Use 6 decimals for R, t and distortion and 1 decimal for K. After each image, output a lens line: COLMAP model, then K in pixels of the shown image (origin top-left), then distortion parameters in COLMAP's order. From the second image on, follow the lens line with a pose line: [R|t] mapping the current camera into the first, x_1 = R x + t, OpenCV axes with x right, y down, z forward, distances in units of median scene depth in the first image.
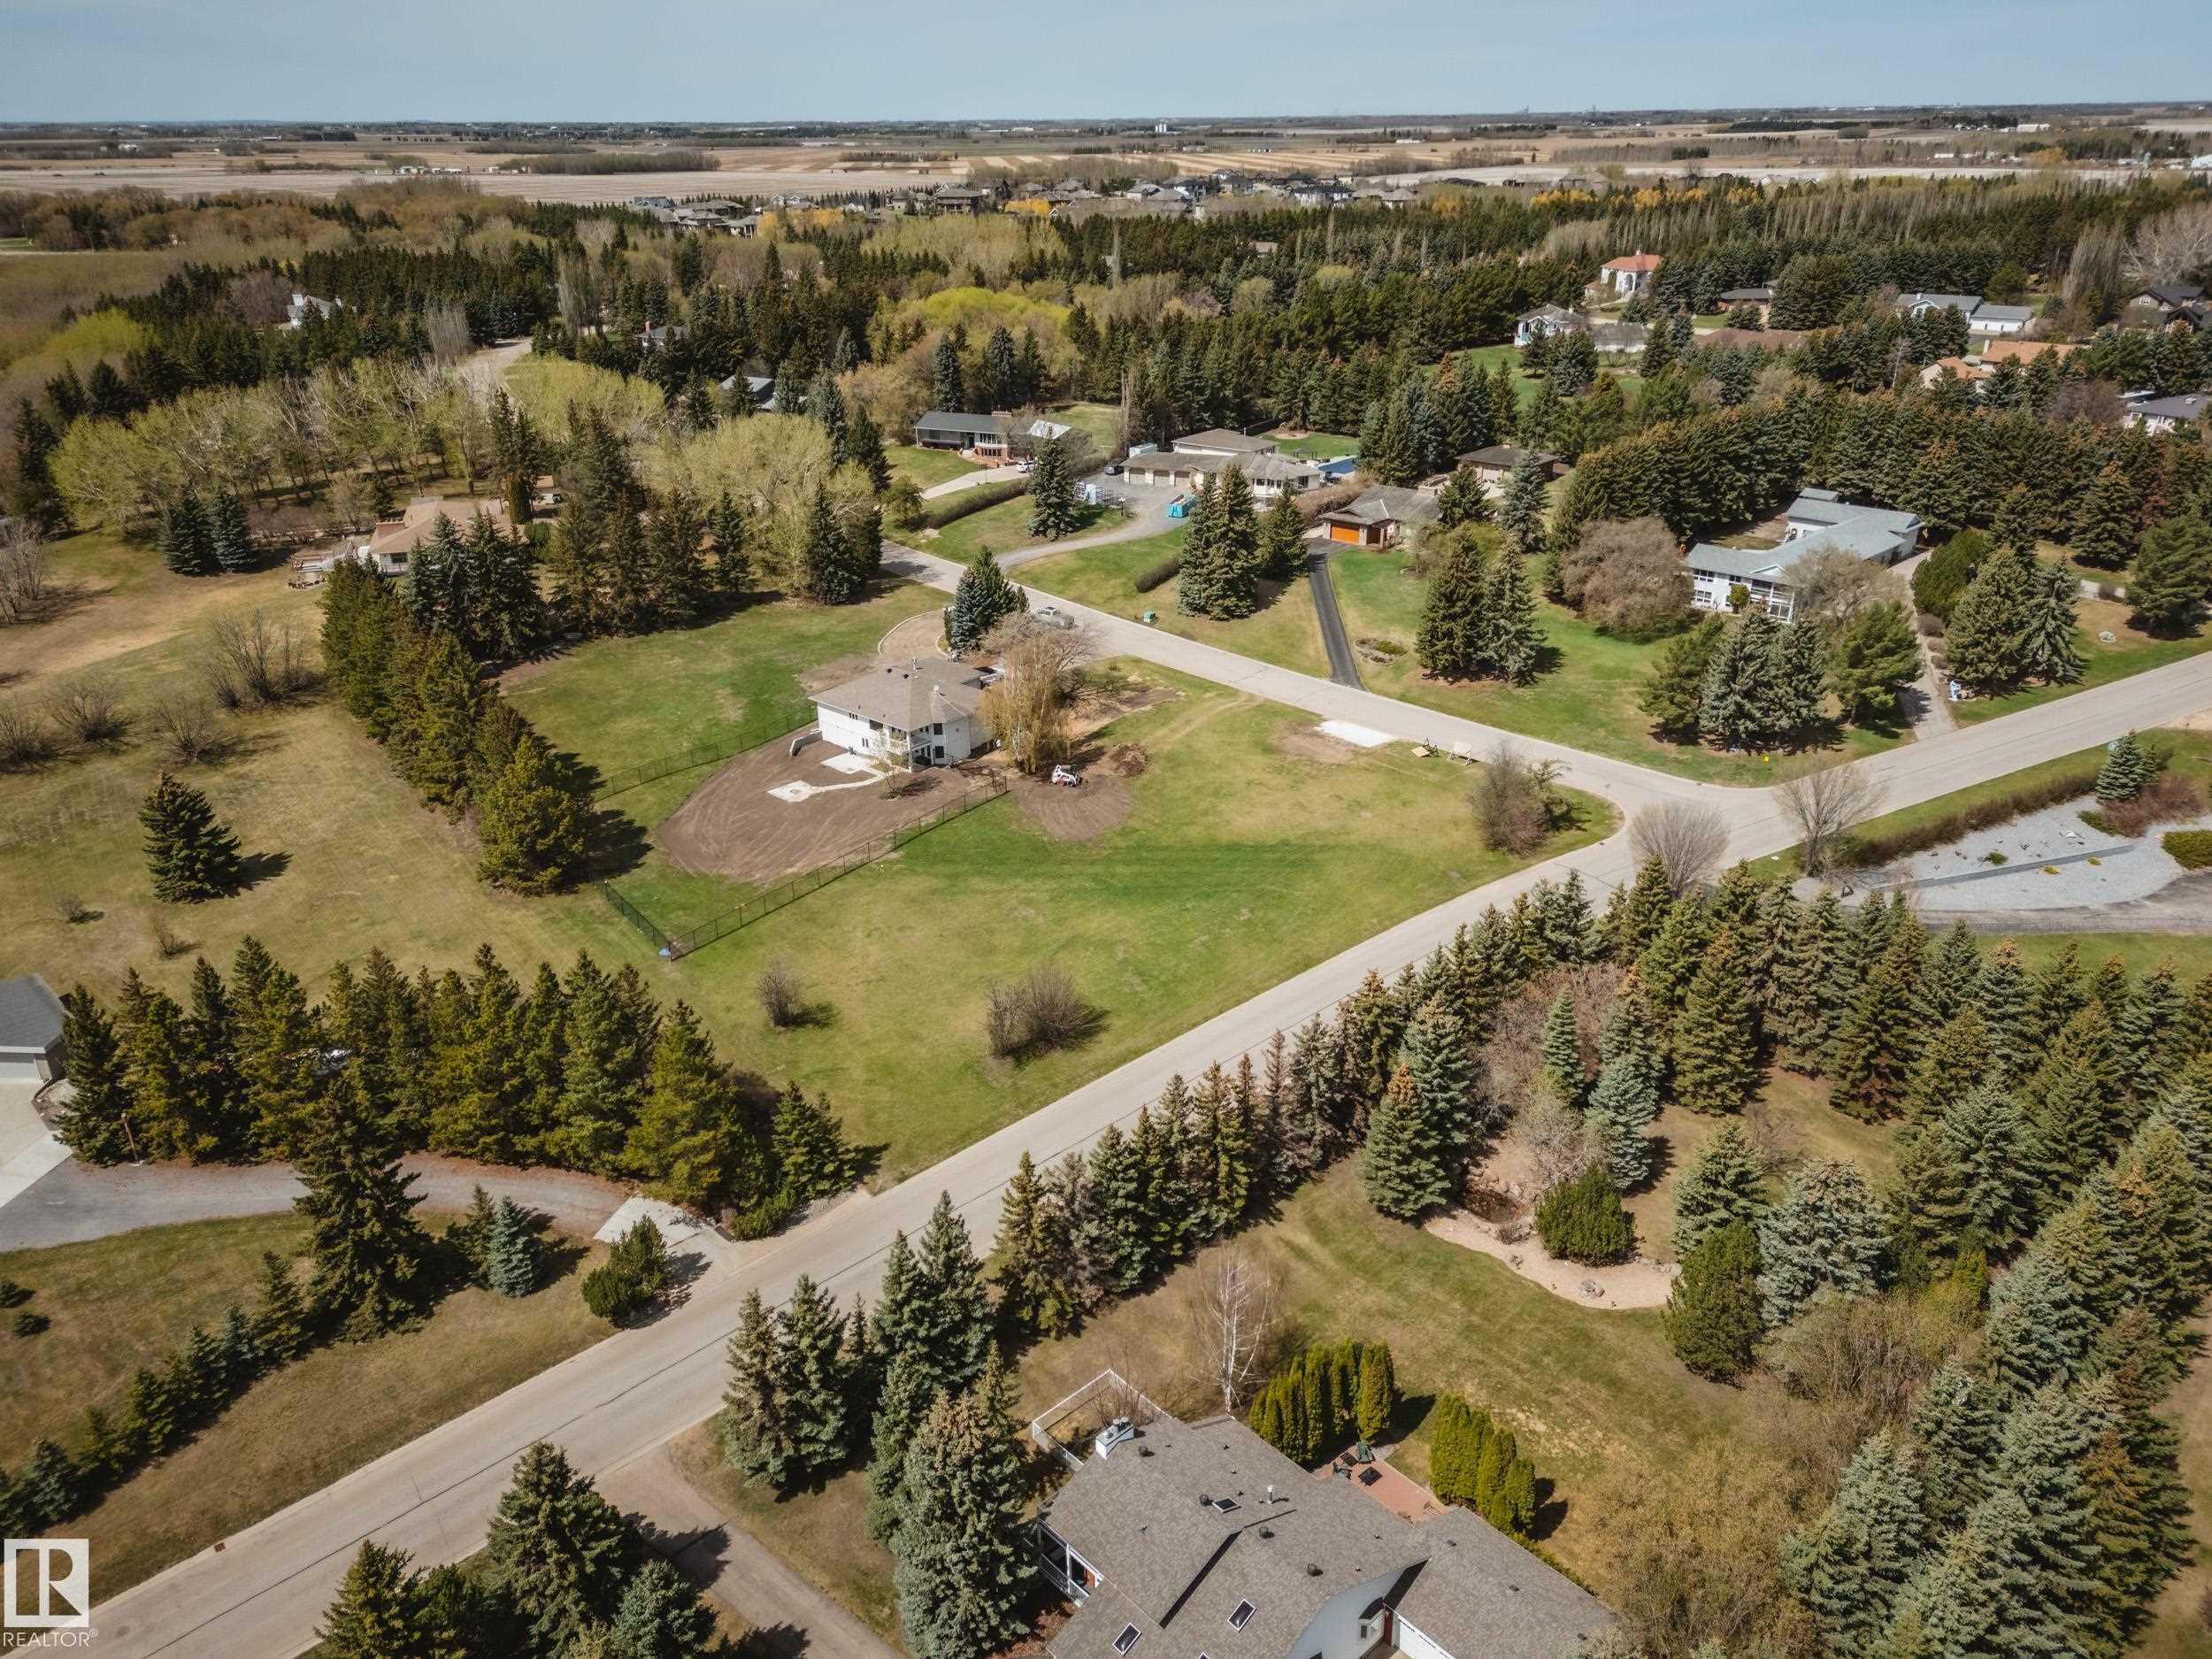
lens RADIAL K [[1614.2, 0, 1105.6], [0, 1614.2, 844.4], [0, 0, 1]] dist [0.080289, -0.071509]
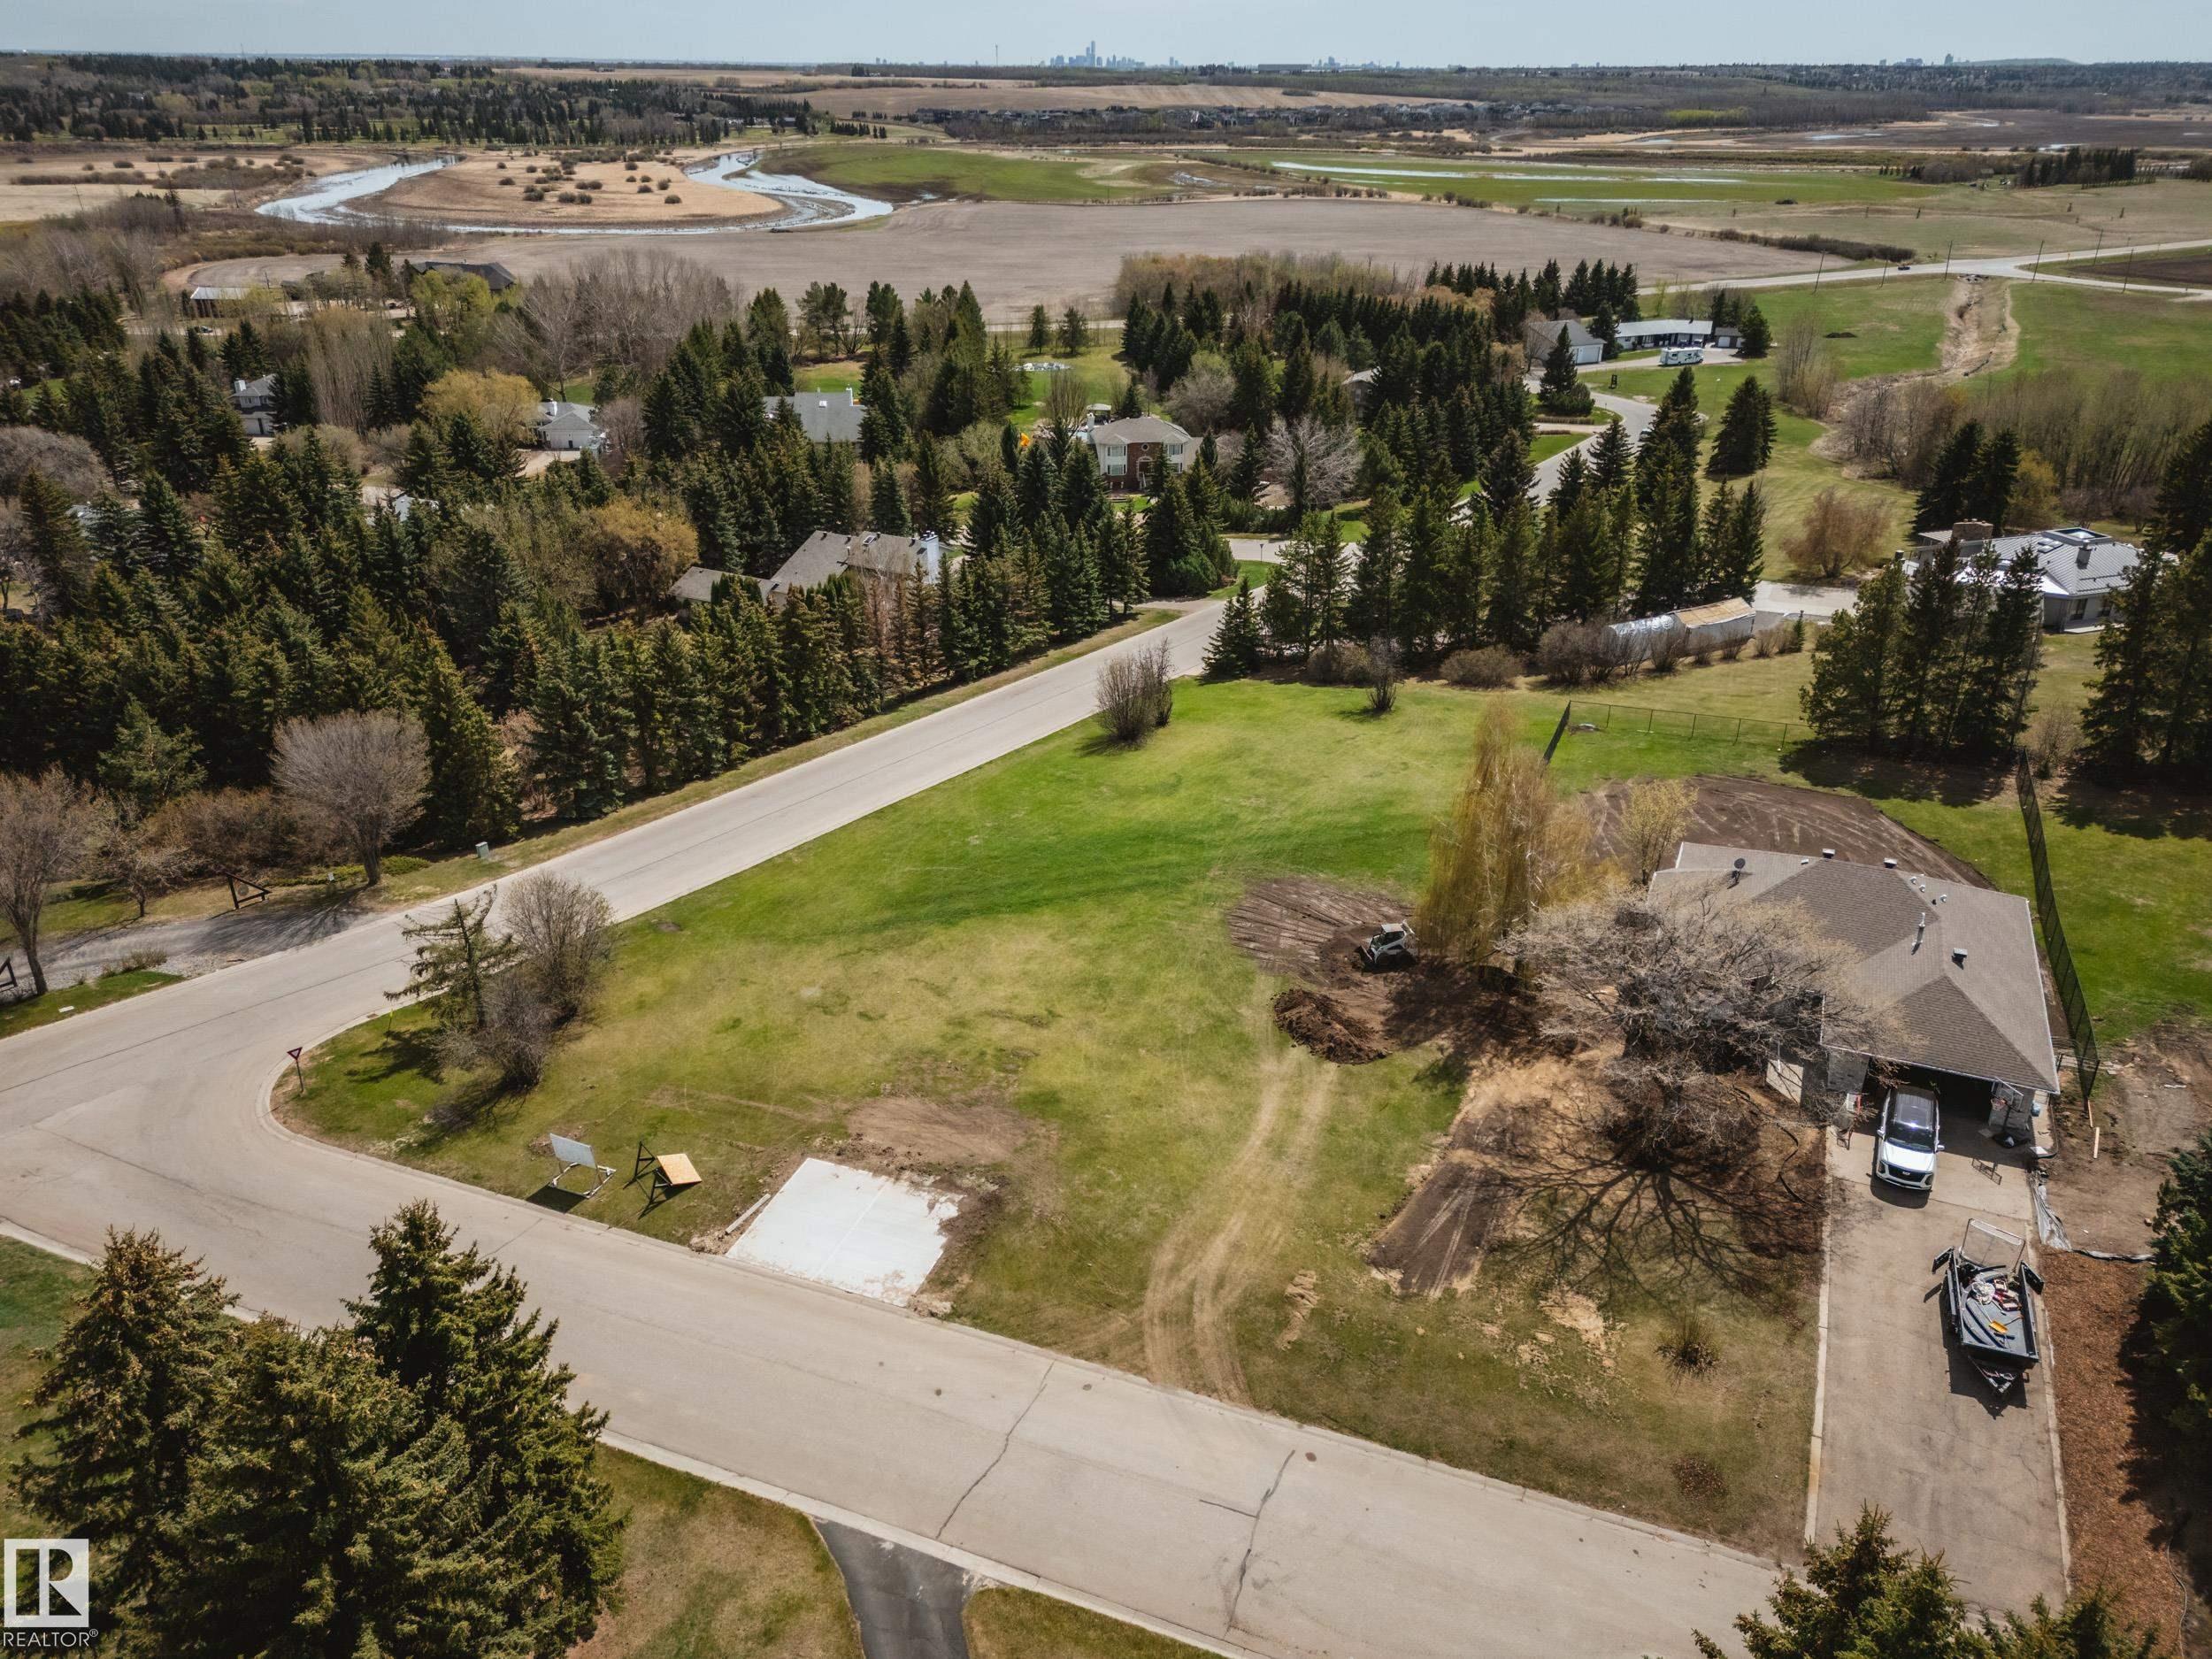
lens RADIAL K [[1614.2, 0, 1105.6], [0, 1614.2, 827.7], [0, 0, 1]] dist [0.080289, -0.071509]
pose [[-0.948525, 0.139431, -0.284358, 0.165732], [-0.123290, 0.664475, 0.737071, -0.355572], [0.291719, 0.734188, -0.613080, 1.020908]]
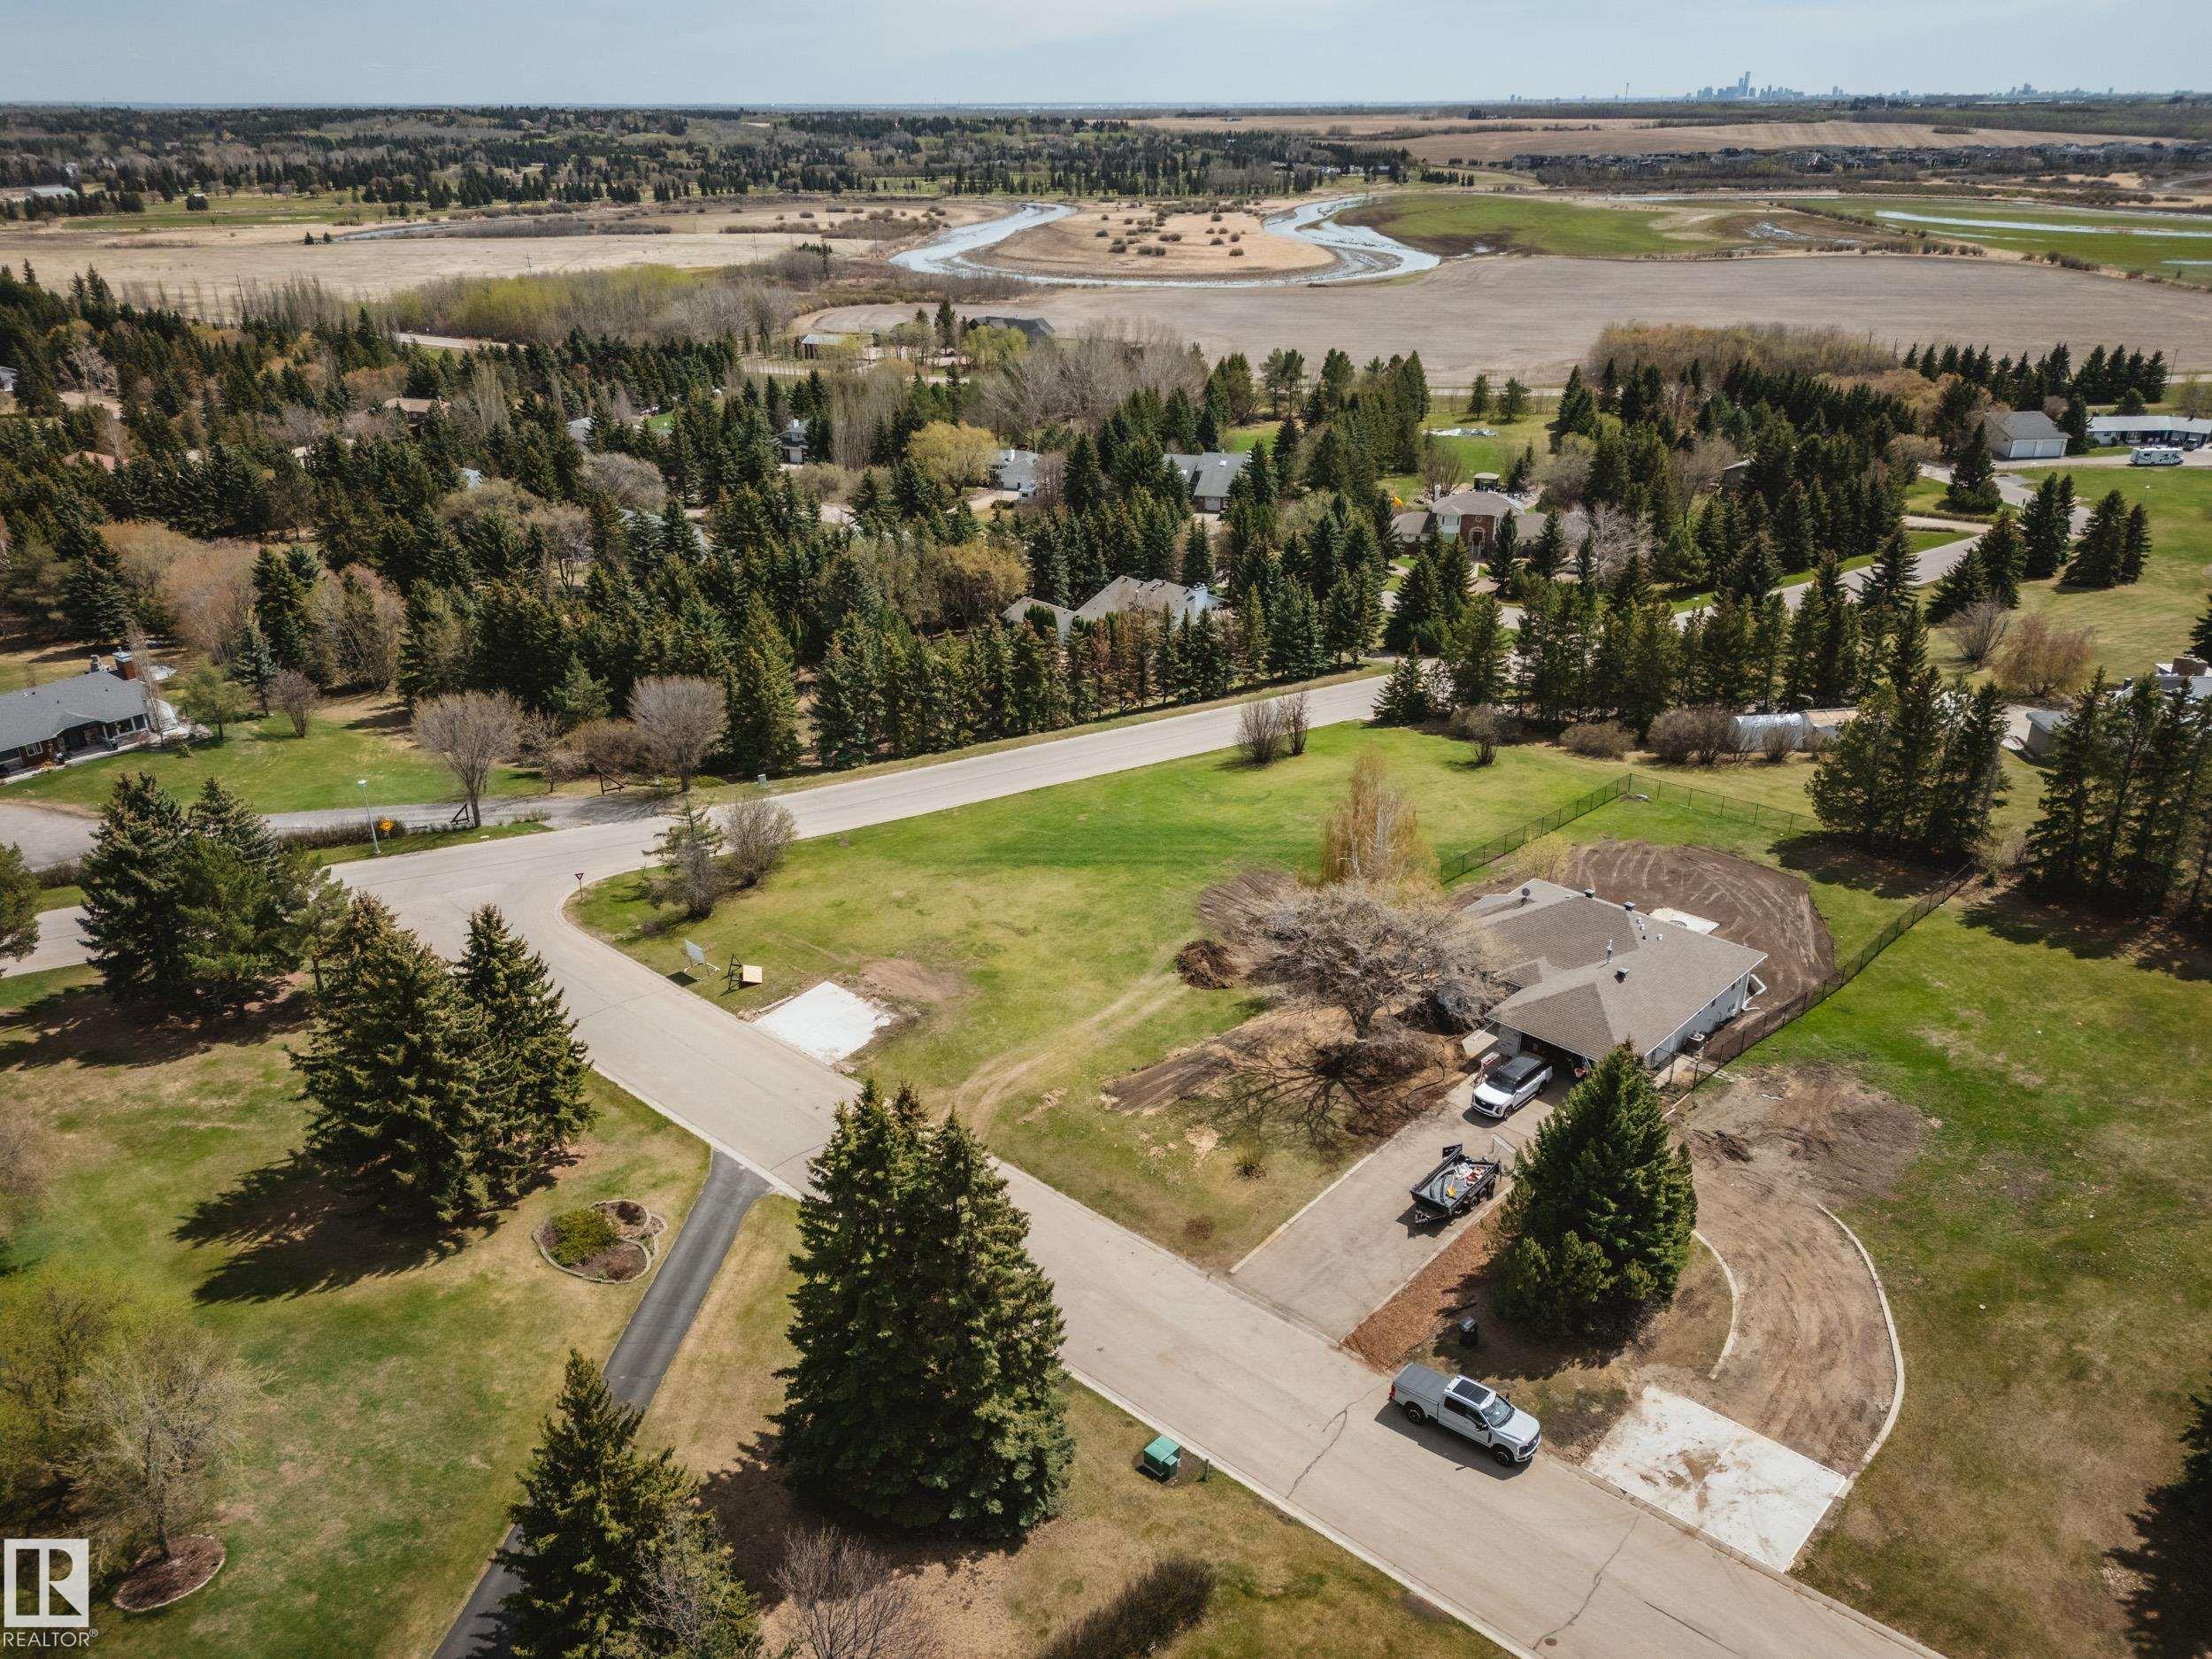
lens RADIAL K [[1614.2, 0, 1107.8], [0, 1614.2, 819.8], [0, 0, 1]] dist [0.080289, -0.071509]
pose [[-0.999522, 0.003744, 0.030683, 0.028247], [0.025169, 0.674814, 0.737558, -0.478150], [-0.017944, 0.737978, -0.674586, 1.163882]]
